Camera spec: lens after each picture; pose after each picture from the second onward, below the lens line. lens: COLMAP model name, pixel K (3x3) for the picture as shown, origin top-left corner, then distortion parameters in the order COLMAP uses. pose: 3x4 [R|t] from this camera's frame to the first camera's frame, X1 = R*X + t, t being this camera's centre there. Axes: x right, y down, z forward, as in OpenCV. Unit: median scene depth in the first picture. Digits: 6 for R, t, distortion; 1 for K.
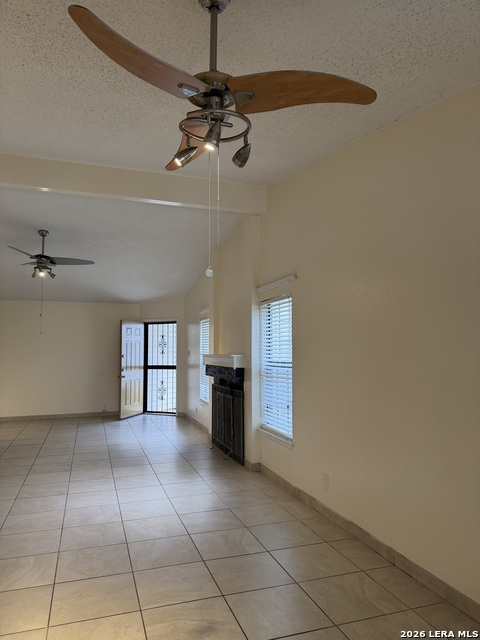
lens RADIAL K [[436.0, 0, 240.0], [0, 436.0, 320.0], [0, 0, 1]] dist [0.029507, -0.049711]
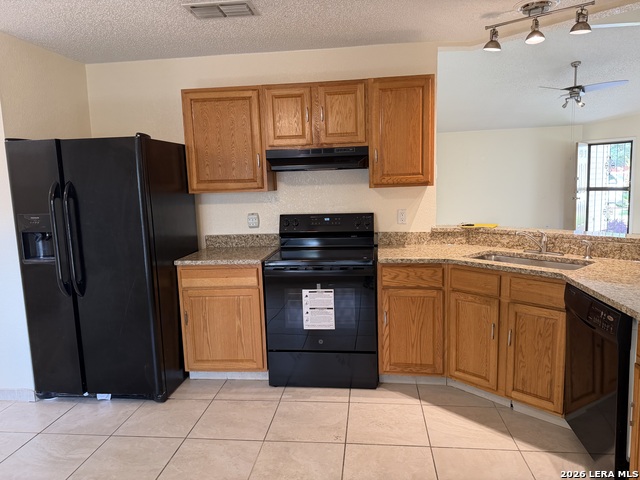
lens RADIAL K [[436.0, 0, 320.0], [0, 436.0, 240.0], [0, 0, 1]] dist [0.029507, -0.049711]
pose [[0.901326, 0.028228, -0.432221, -0.337666], [0.066127, 0.977209, 0.201717, -0.022252], [0.428065, -0.210394, 0.878917, -0.183491]]
